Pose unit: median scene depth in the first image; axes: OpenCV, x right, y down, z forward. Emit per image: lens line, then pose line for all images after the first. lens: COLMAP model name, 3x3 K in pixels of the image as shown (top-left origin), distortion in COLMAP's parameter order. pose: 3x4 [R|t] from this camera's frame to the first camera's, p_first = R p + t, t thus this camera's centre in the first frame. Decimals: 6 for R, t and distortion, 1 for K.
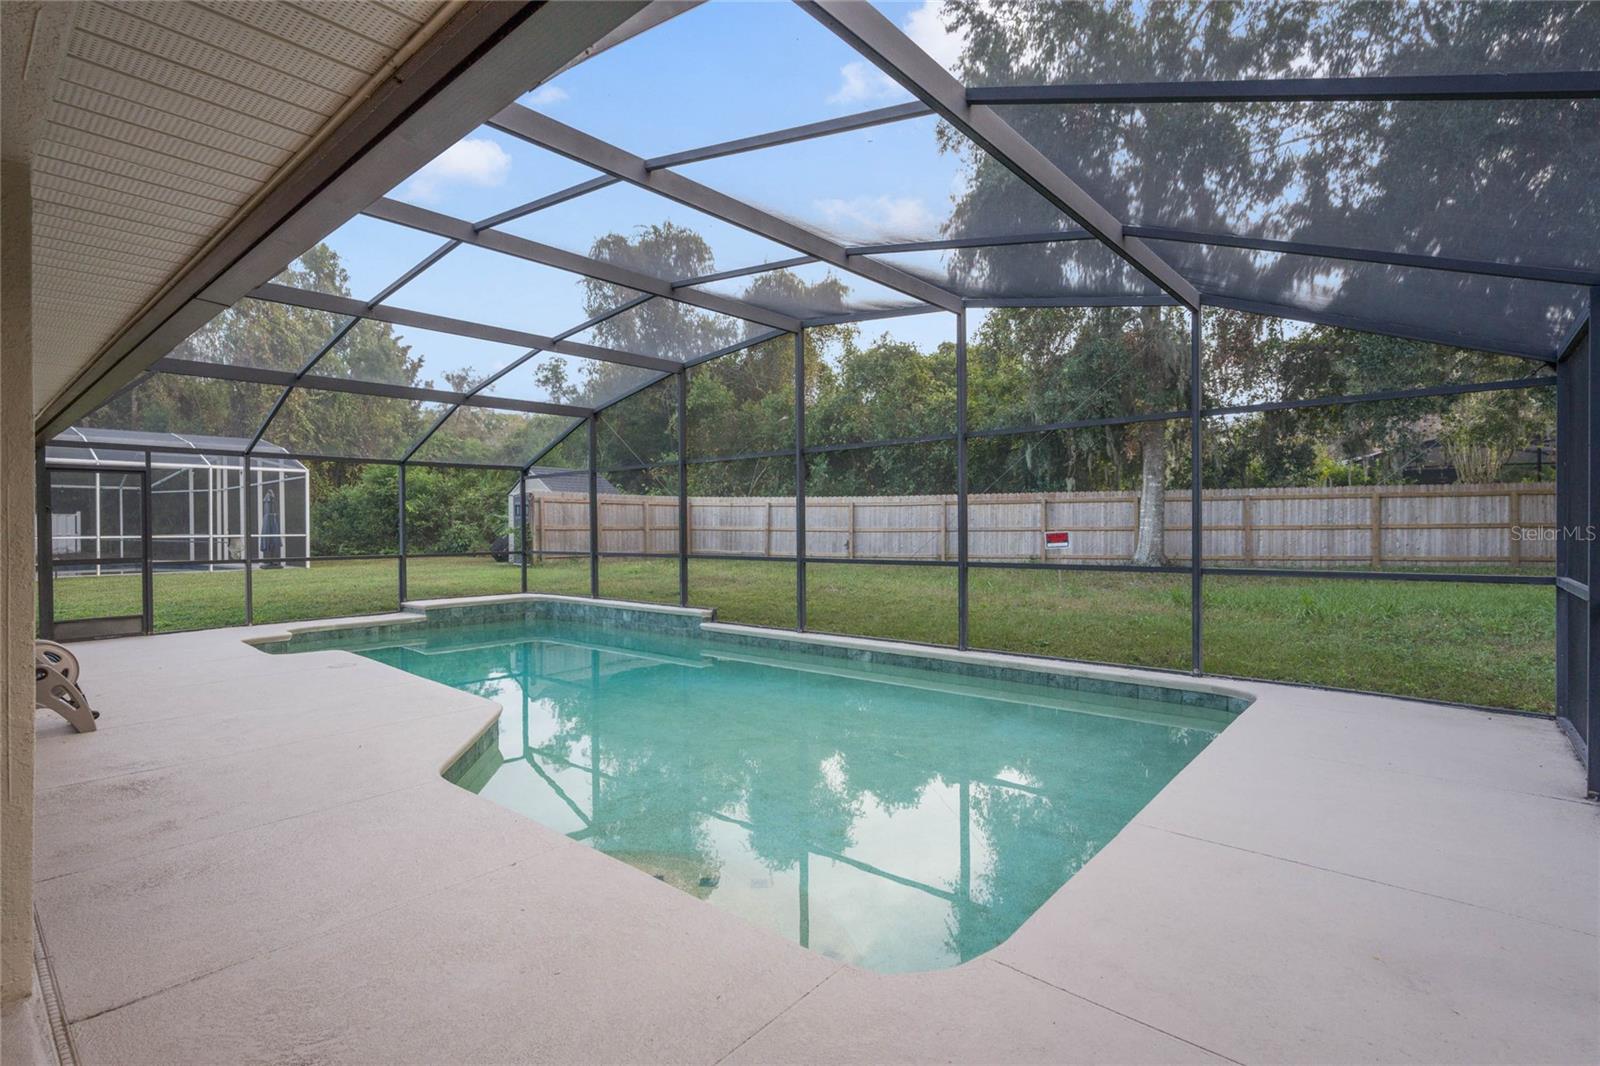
lens RADIAL K [[775.6, 0, 800.0], [0, 775.6, 533.0], [0, 0, 1]] dist [0.001182, 0.000084]
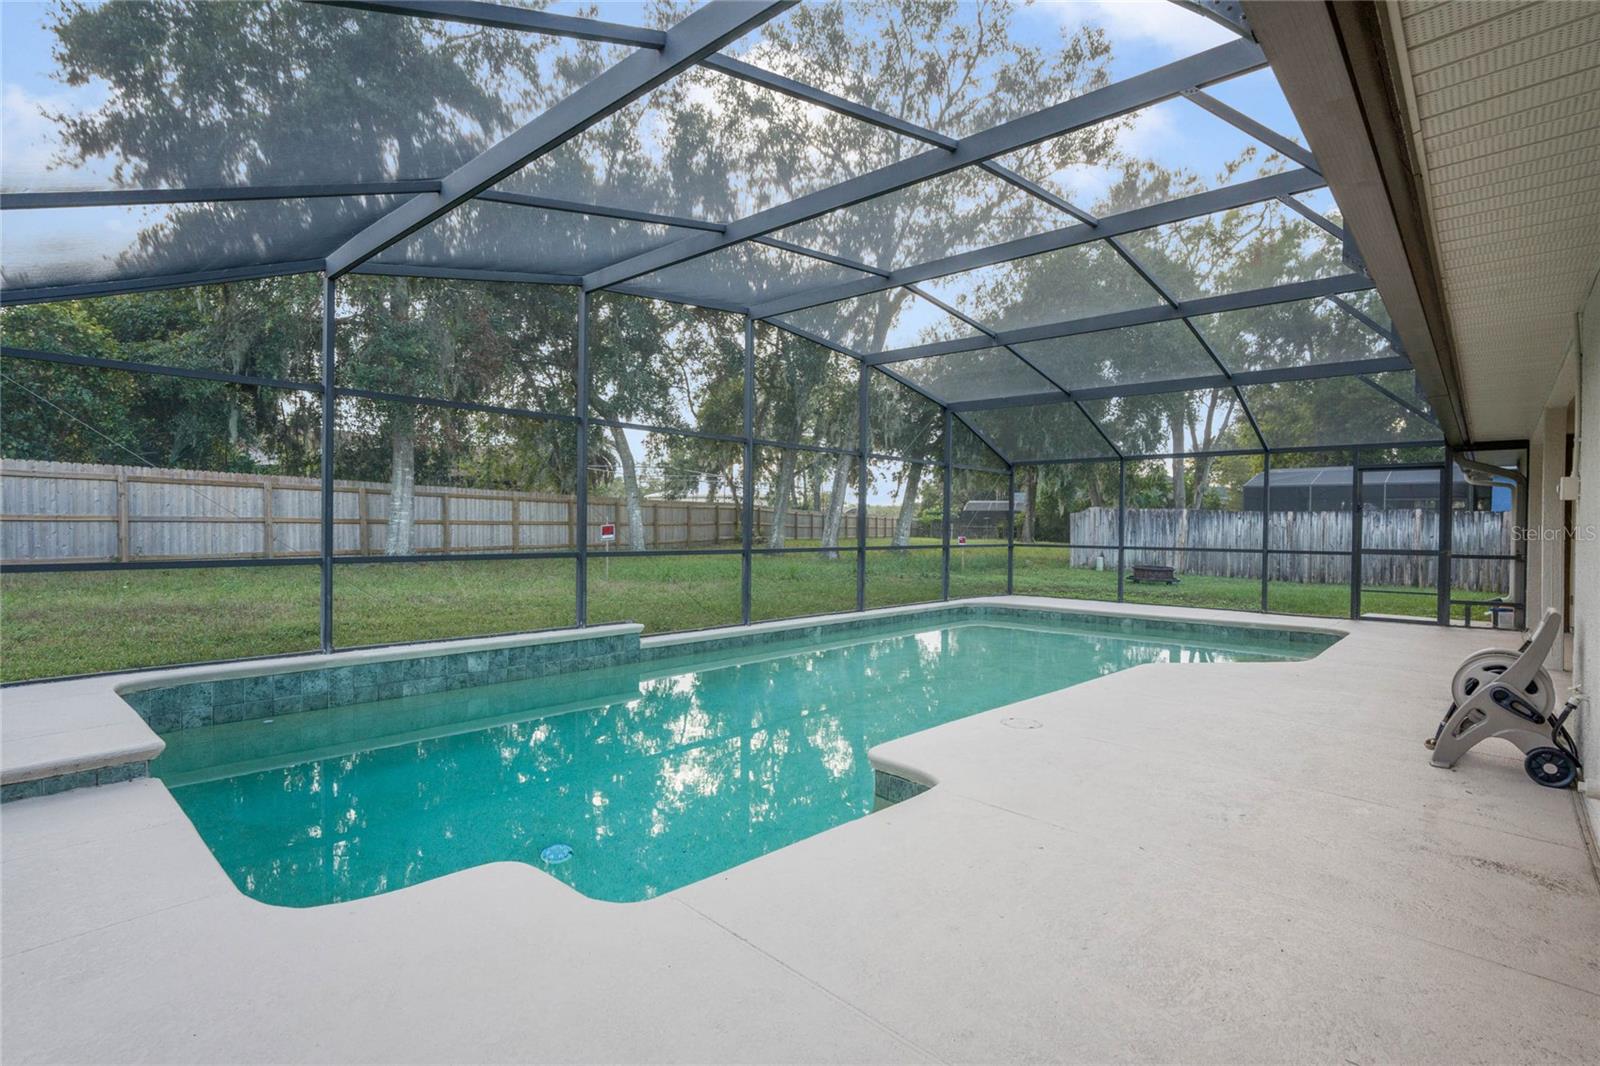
lens RADIAL K [[772.1, 0, 800.0], [0, 772.1, 533.0], [0, 0, 1]] dist [-0.000404, -0.000018]
pose [[0.022502, -0.002239, 0.999744, -0.569000], [-0.004015, 0.999989, 0.002330, 0.004409], [-0.999739, -0.004066, 0.022493, 0.527326]]
